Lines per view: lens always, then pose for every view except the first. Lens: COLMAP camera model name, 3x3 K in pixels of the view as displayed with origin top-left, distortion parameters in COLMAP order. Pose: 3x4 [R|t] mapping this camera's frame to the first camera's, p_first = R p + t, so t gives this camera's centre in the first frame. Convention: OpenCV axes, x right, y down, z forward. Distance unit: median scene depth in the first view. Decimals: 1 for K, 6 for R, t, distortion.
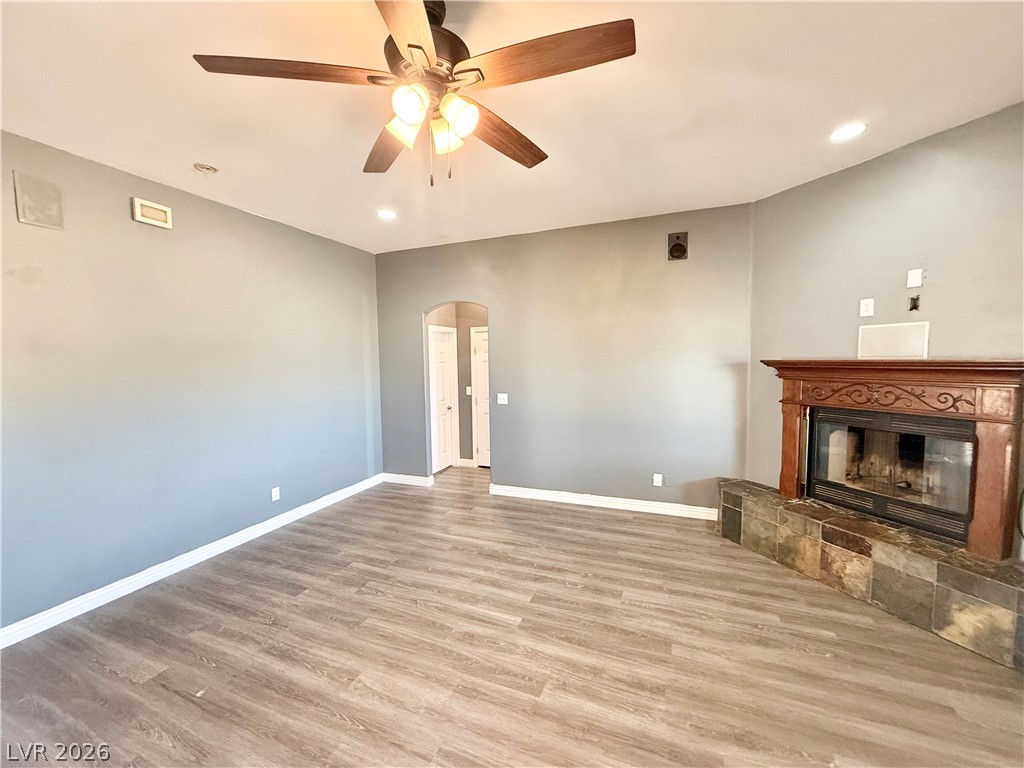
lens RADIAL K [[409.7, 0, 510.3], [0, 409.7, 382.1], [0, 0, 1]] dist [0.001146, 0.000185]
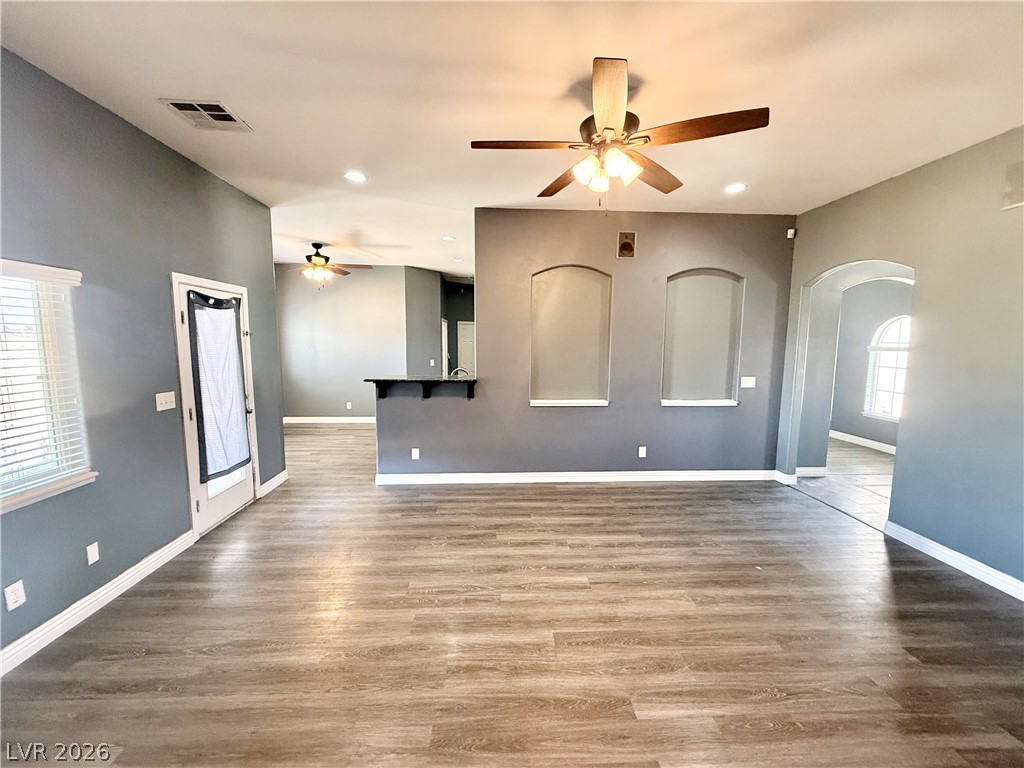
lens RADIAL K [[409.7, 0, 510.6], [0, 409.7, 386.3], [0, 0, 1]] dist [0.001146, 0.000185]
pose [[-0.907691, 0.055610, -0.415937, 0.500593], [-0.022357, 0.983365, 0.180262, -0.092129], [0.419042, 0.172921, -0.891348, 1.501254]]
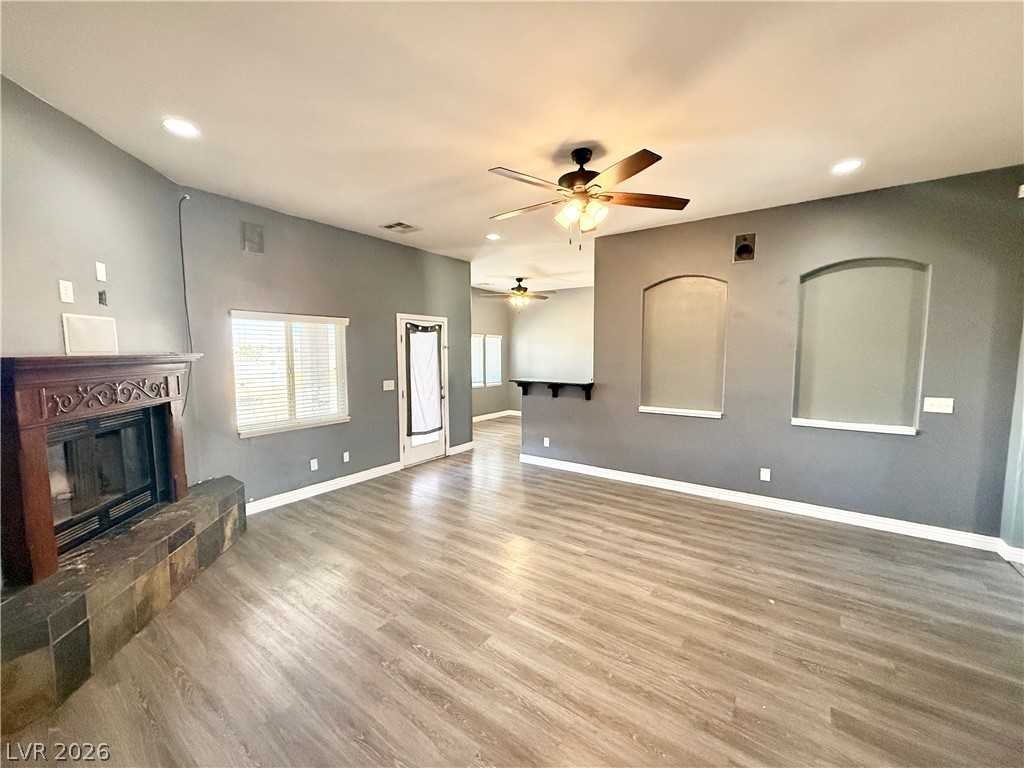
lens RADIAL K [[409.7, 0, 509.6], [0, 409.7, 387.2], [0, 0, 1]] dist [0.001146, 0.000185]
pose [[-0.971269, -0.006348, 0.237898, -0.211102], [0.030976, 0.987768, 0.152822, -0.110695], [-0.235958, 0.155801, -0.959192, 1.935149]]
